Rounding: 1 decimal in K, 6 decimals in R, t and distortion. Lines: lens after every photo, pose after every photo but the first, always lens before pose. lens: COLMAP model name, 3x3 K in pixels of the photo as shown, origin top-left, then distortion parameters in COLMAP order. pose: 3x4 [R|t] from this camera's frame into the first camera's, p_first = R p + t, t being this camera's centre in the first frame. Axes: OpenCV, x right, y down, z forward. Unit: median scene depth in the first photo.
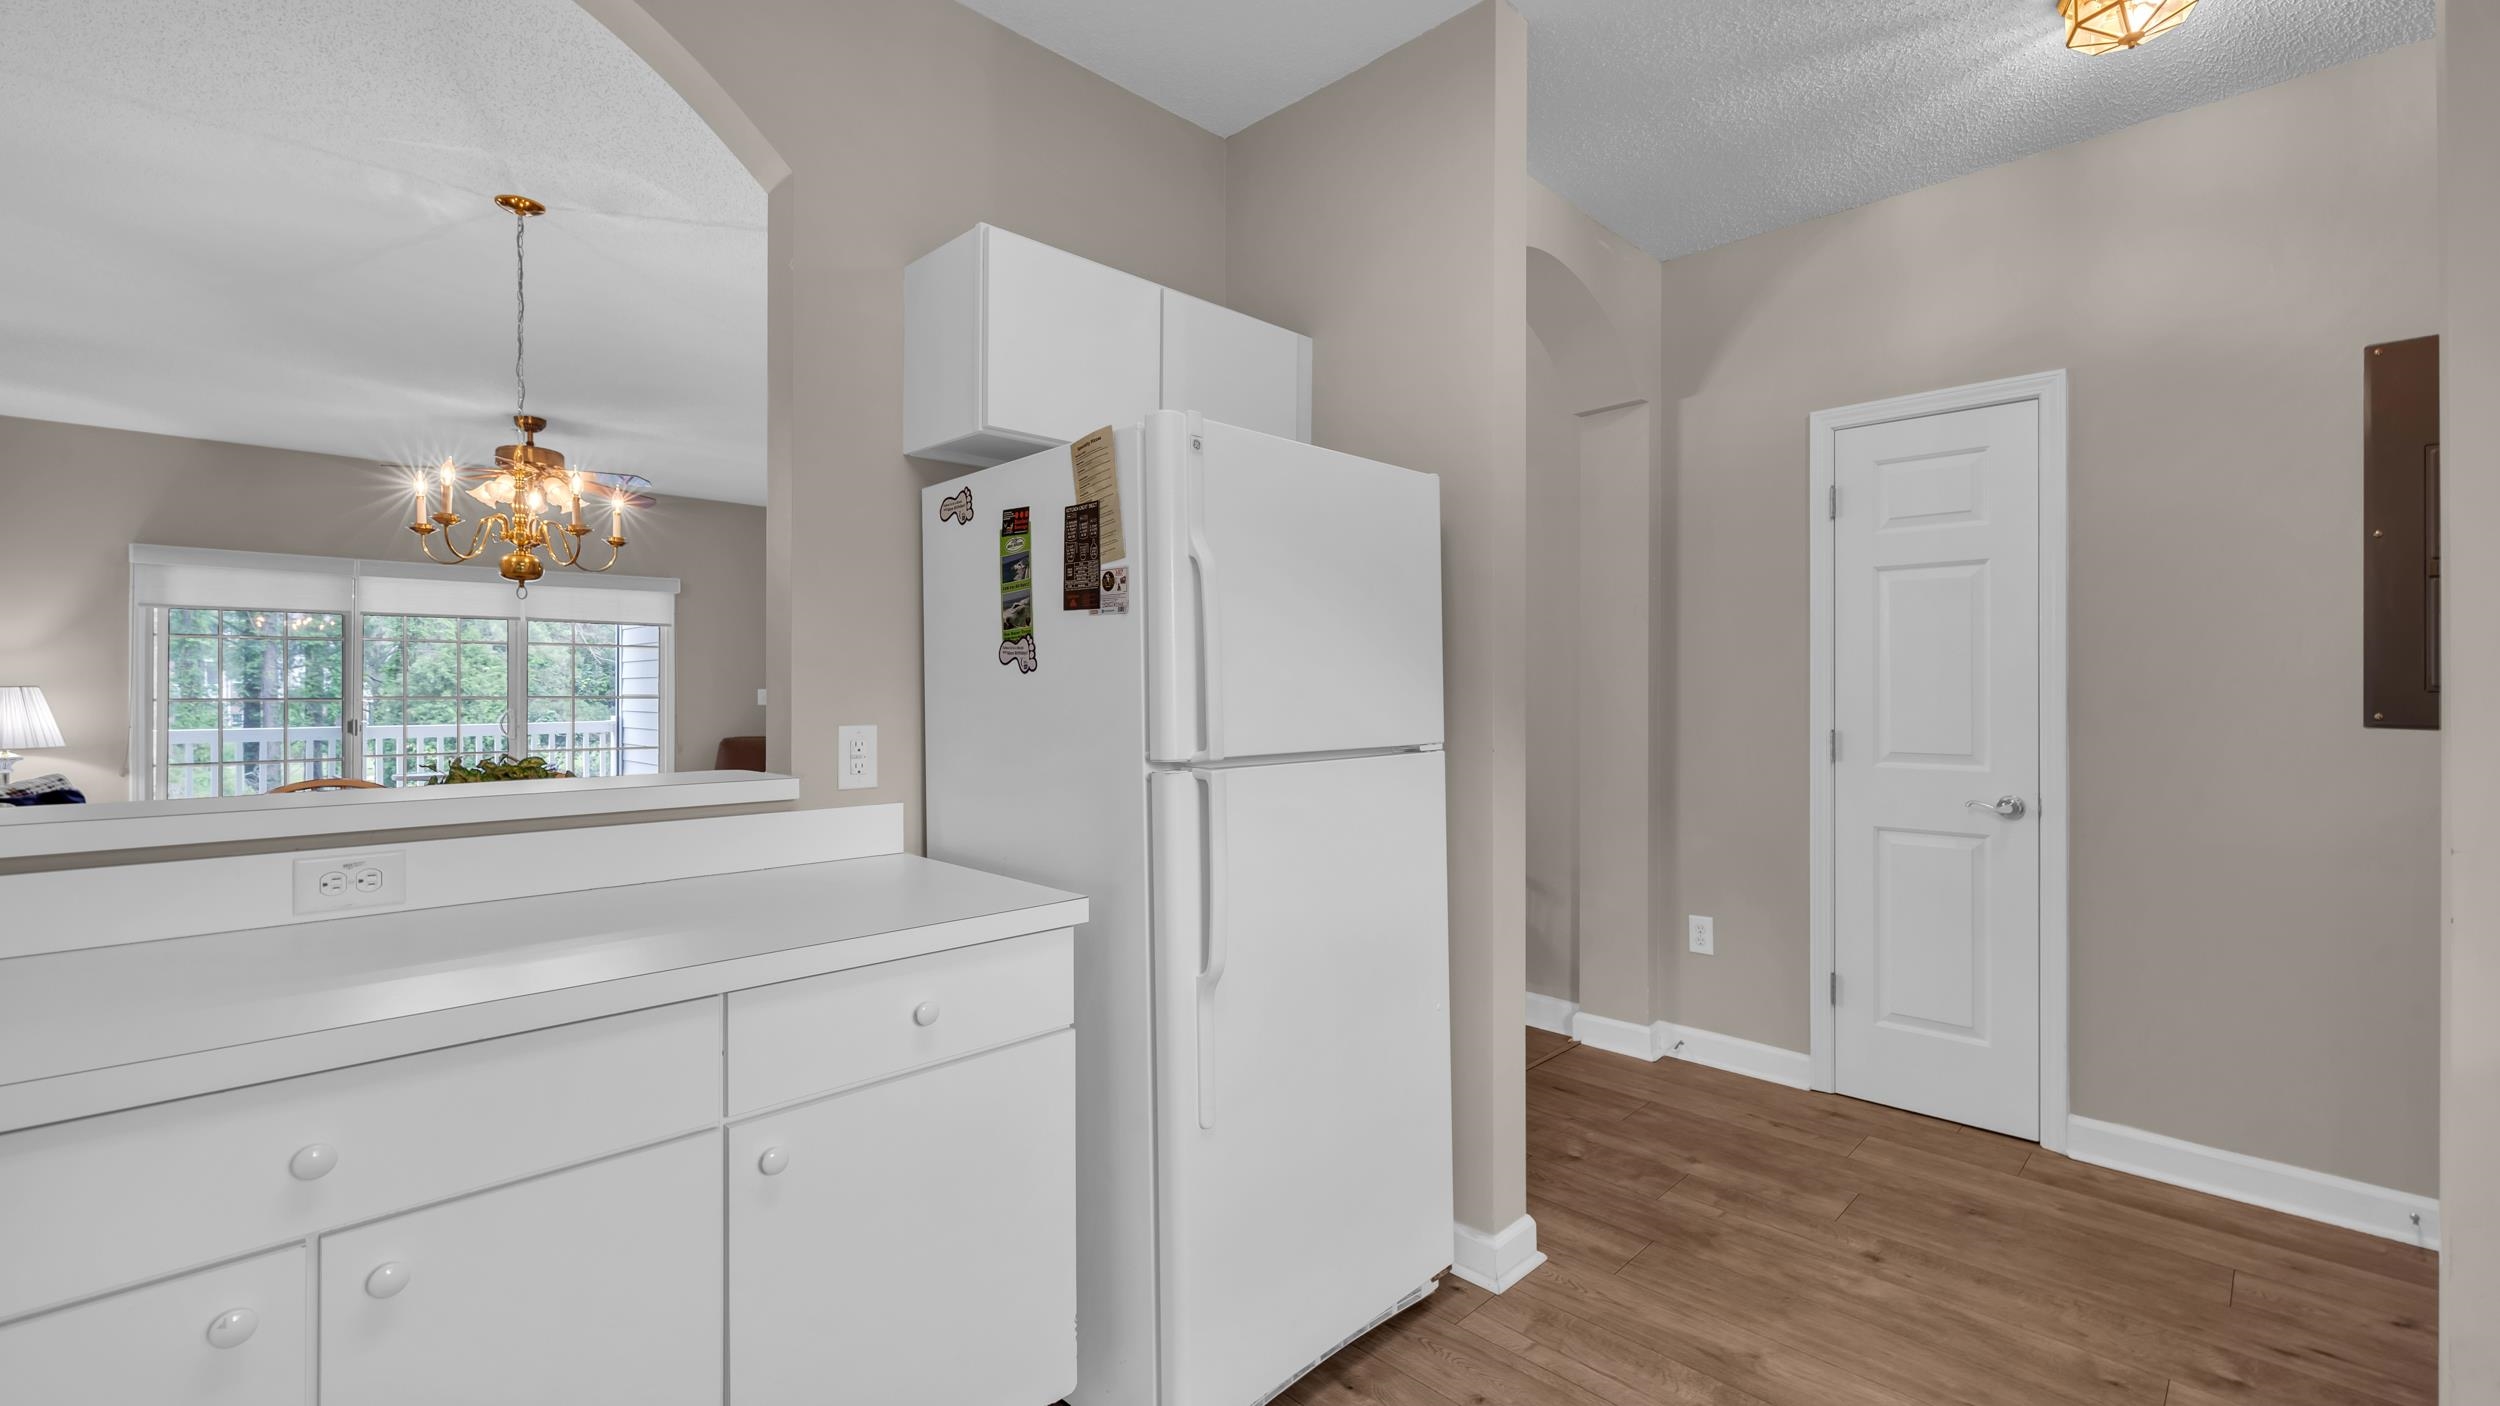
lens RADIAL K [[1028.0, 0, 1253.9], [0, 1028.0, 693.1], [0, 0, 1]] dist [0.002397, 0.000269]
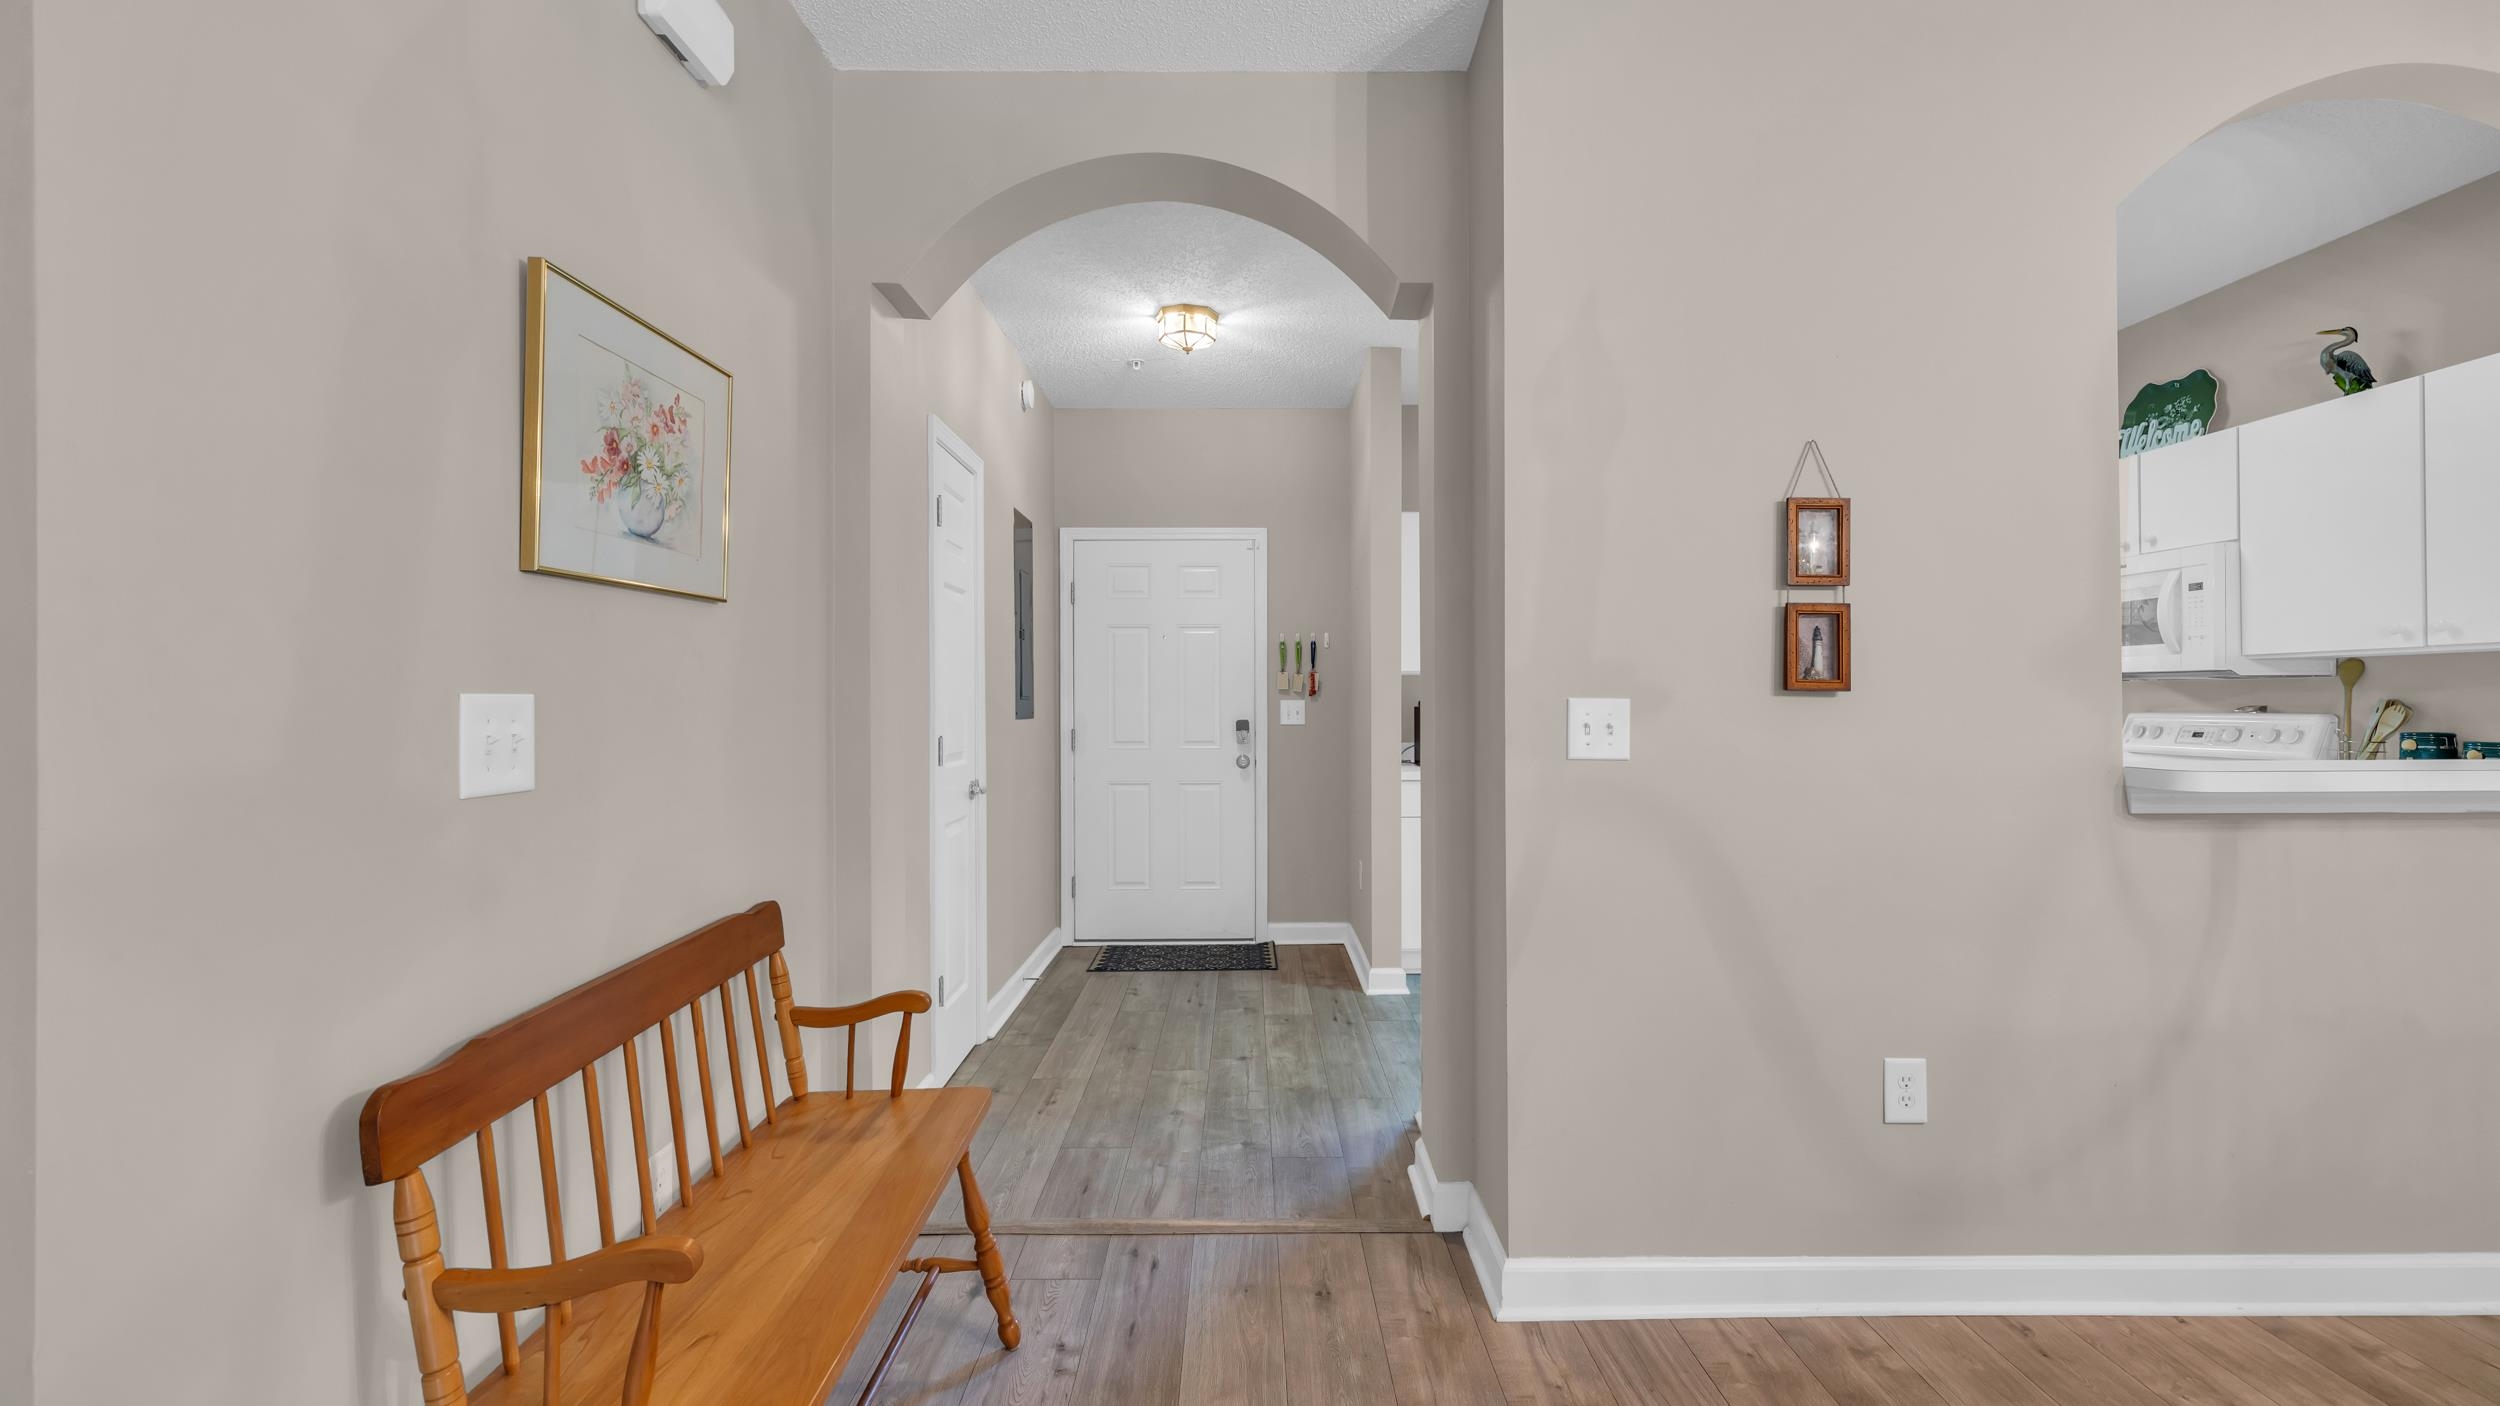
lens RADIAL K [[1028.0, 0, 1256.0], [0, 1028.0, 703.5], [0, 0, 1]] dist [0.002397, 0.000269]
pose [[-0.704162, 0.002407, 0.710035, -0.485264], [0.004724, 0.999988, 0.001295, 0.004390], [-0.710023, 0.004266, -0.704165, 1.922308]]
